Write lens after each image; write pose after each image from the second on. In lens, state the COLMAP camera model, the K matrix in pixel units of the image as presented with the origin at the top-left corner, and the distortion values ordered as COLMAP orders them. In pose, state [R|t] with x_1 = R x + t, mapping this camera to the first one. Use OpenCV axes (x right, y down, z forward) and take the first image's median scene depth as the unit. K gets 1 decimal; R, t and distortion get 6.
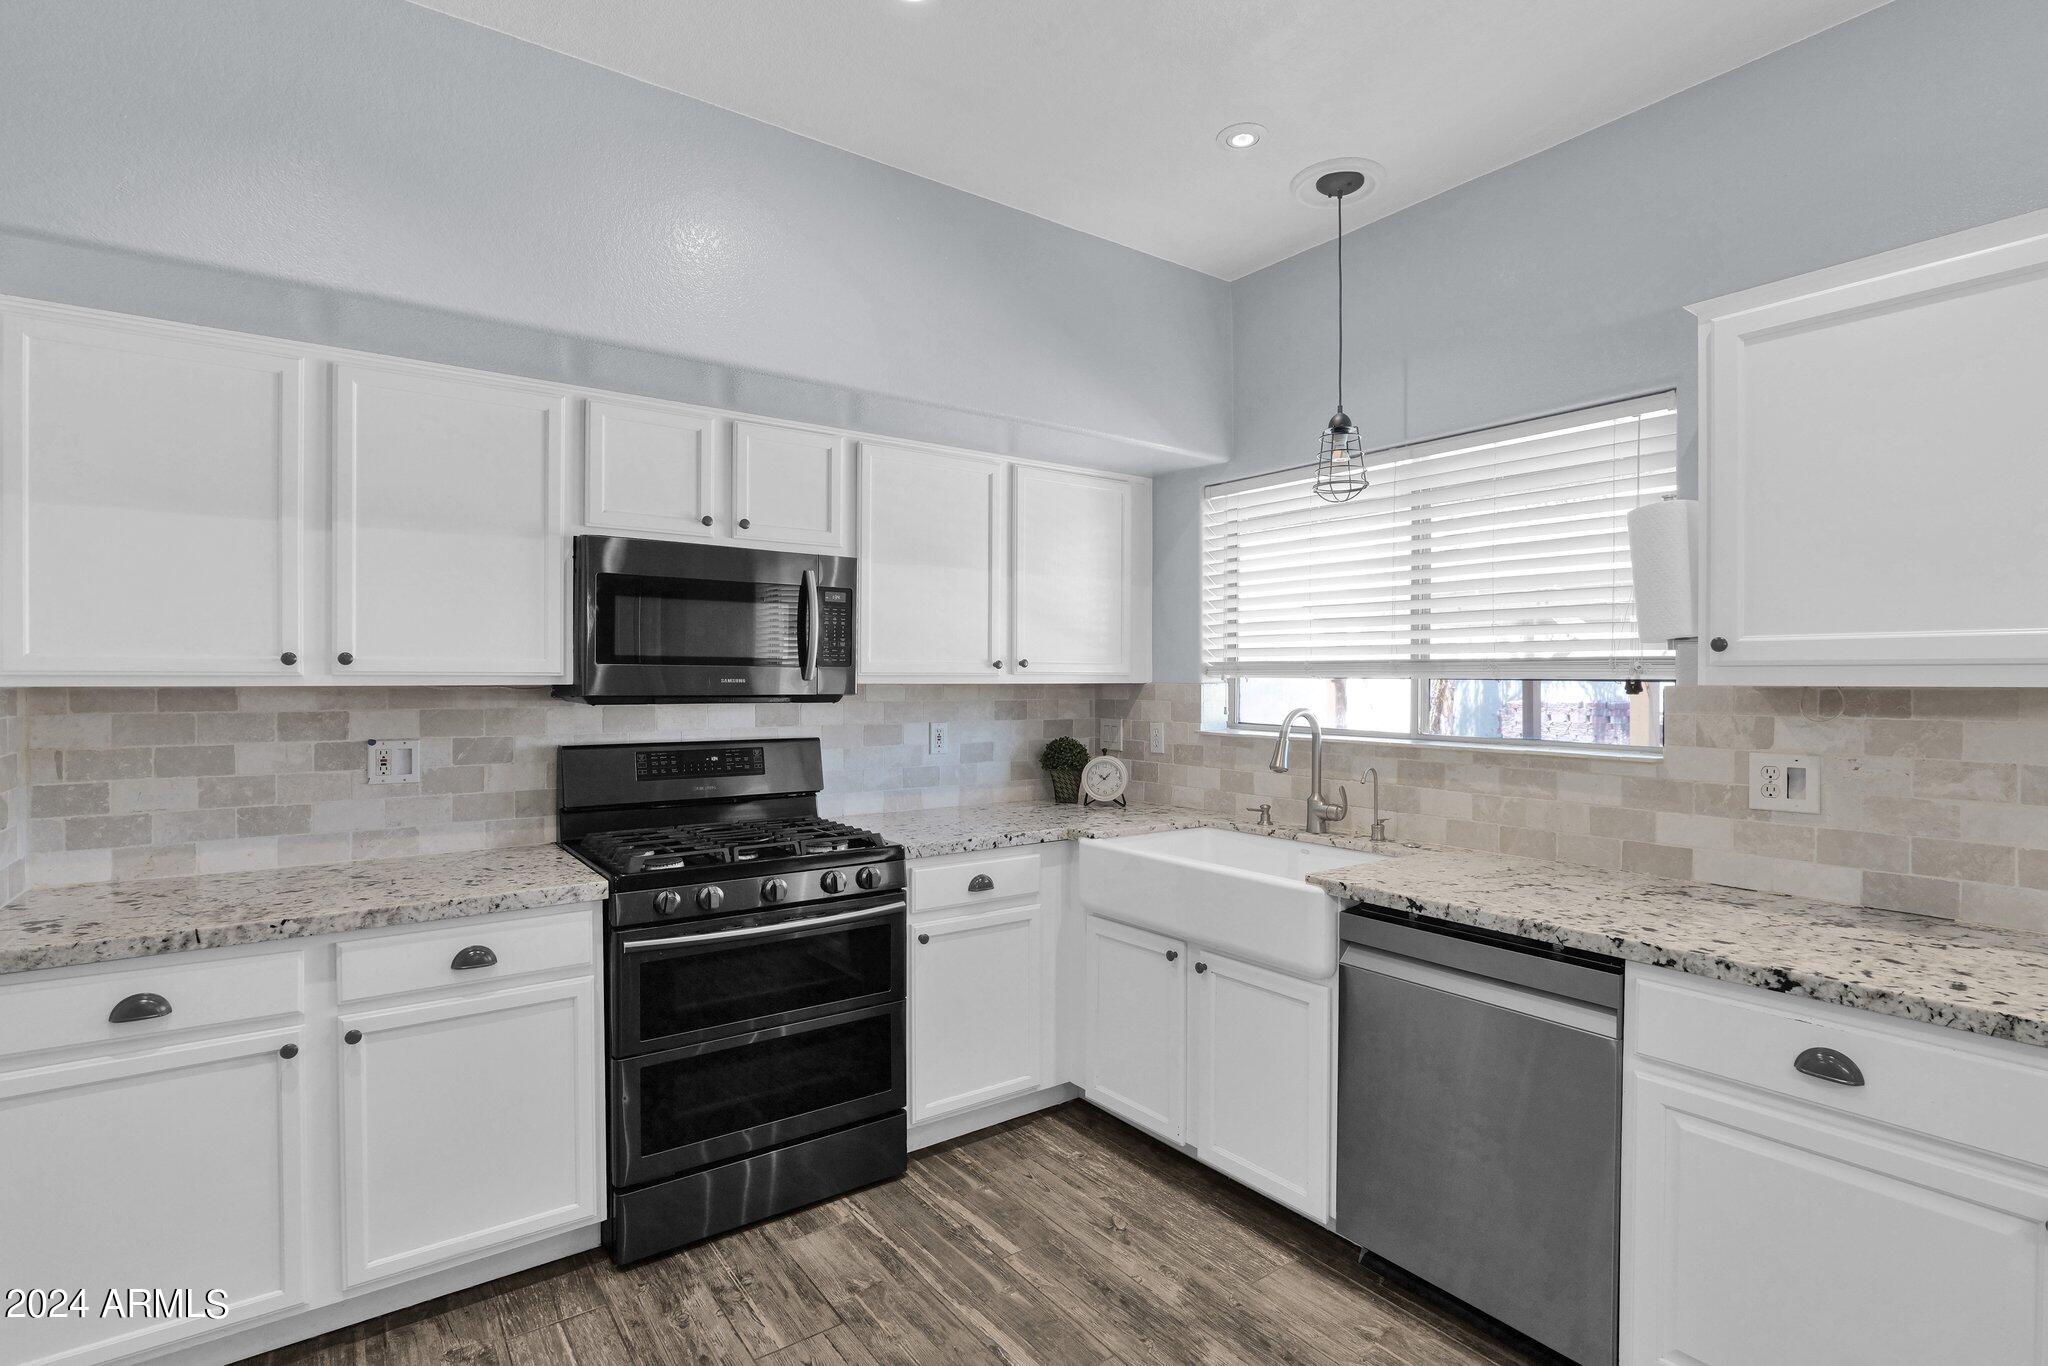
lens RADIAL K [[967.1, 0, 1024.9], [0, 967.1, 682.3], [0, 0, 1]] dist [-0.021021, 0.003199]
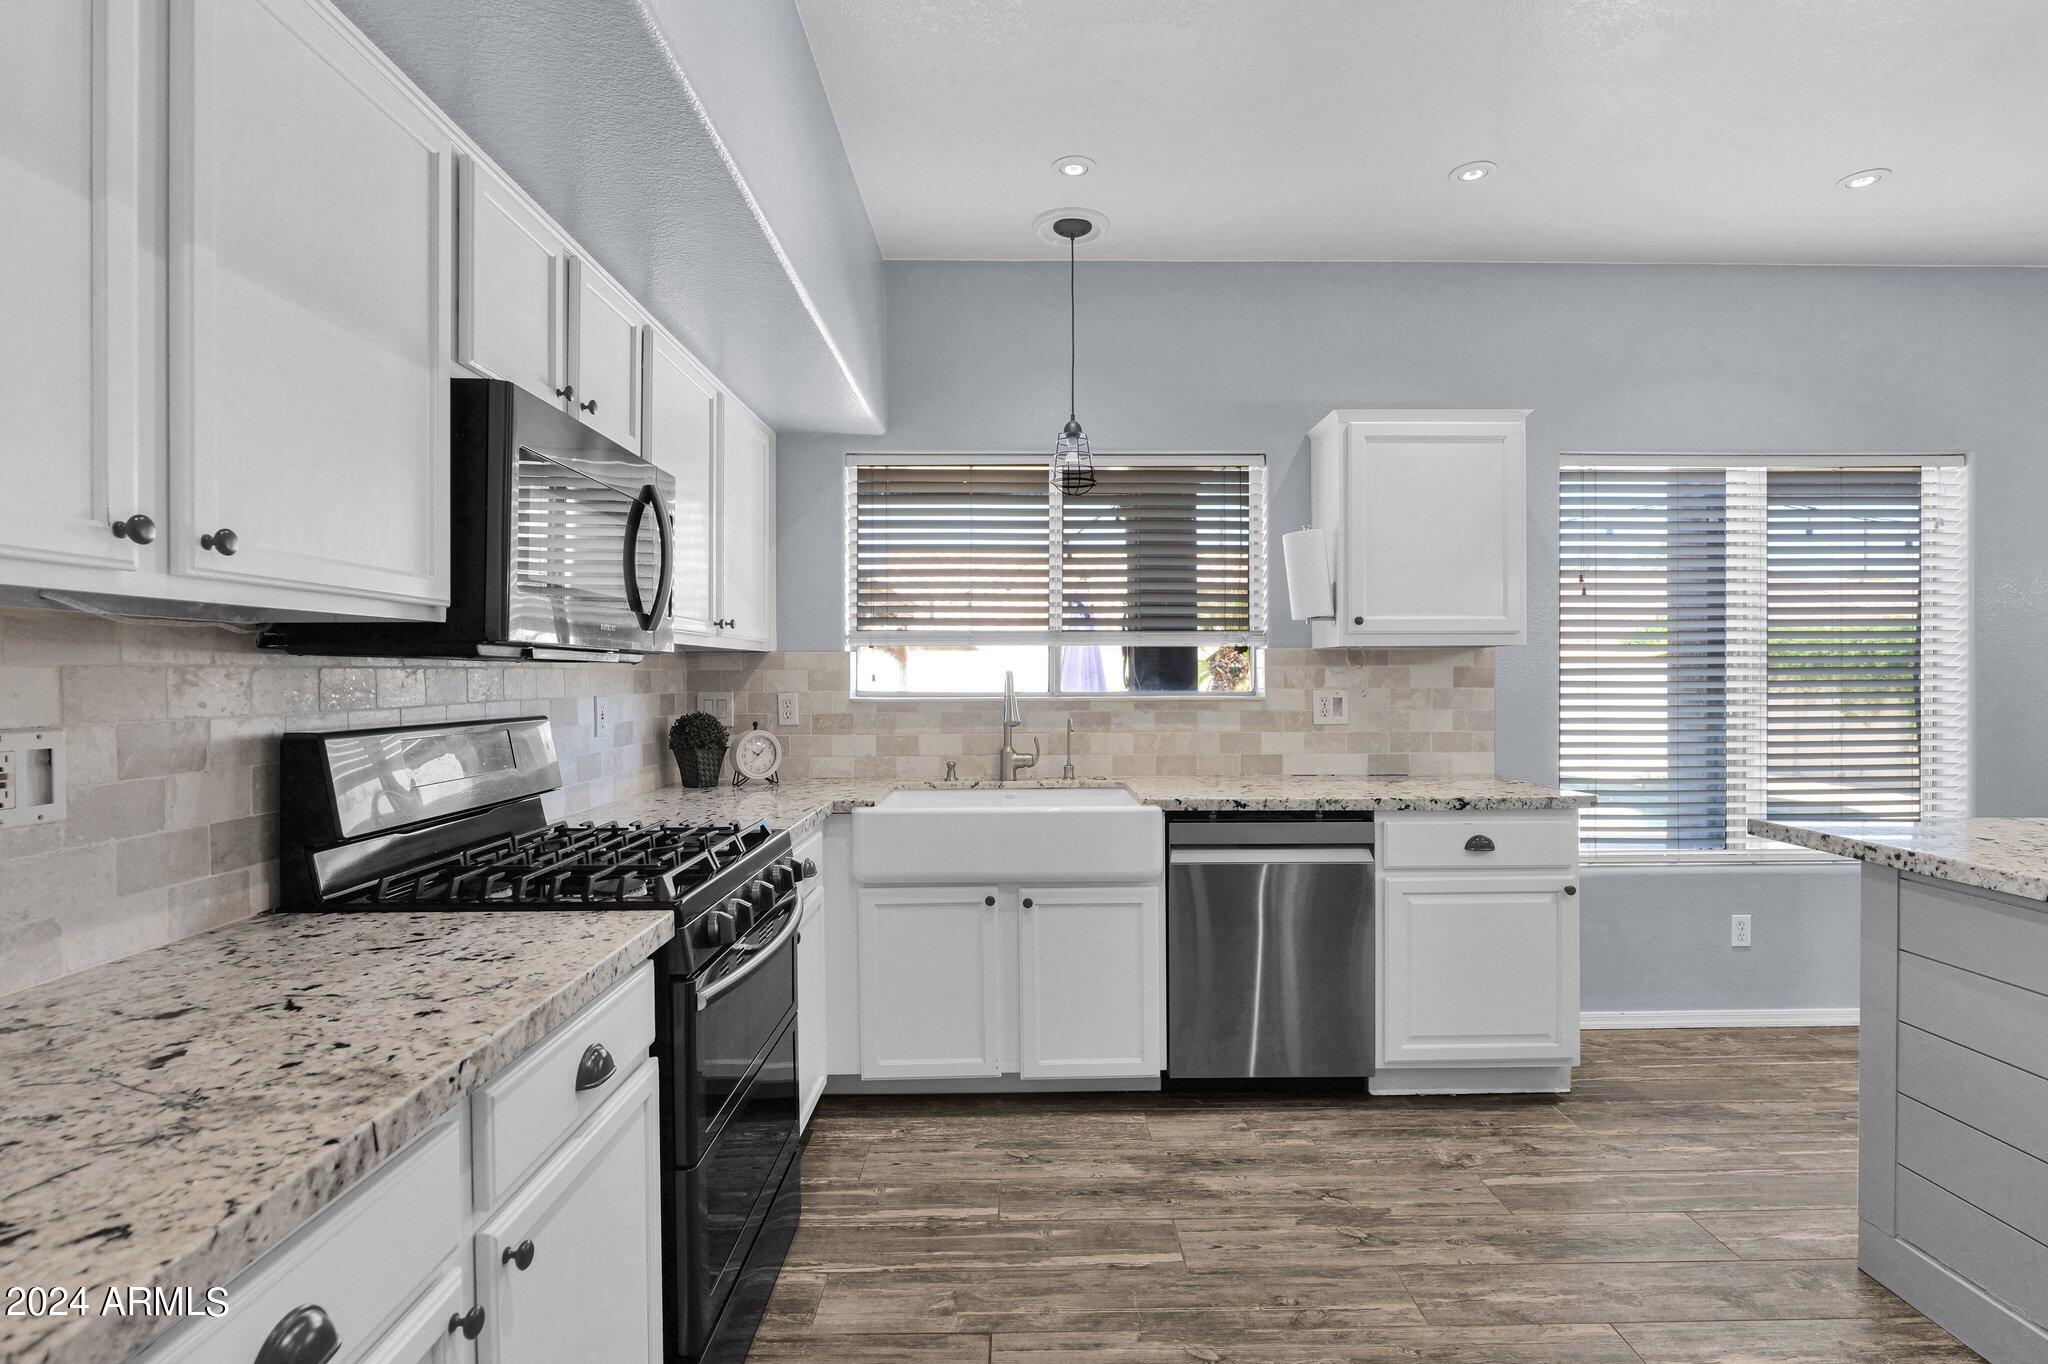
lens RADIAL K [[1002.4, 0, 1029.4], [0, 1002.4, 677.5], [0, 0, 1]] dist [-0.014331, 0.000666]
pose [[0.582932, -0.006333, 0.812496, -0.834376], [0.007822, 0.999967, 0.002182, 0.041767], [-0.812483, 0.005083, 0.582962, 0.375814]]
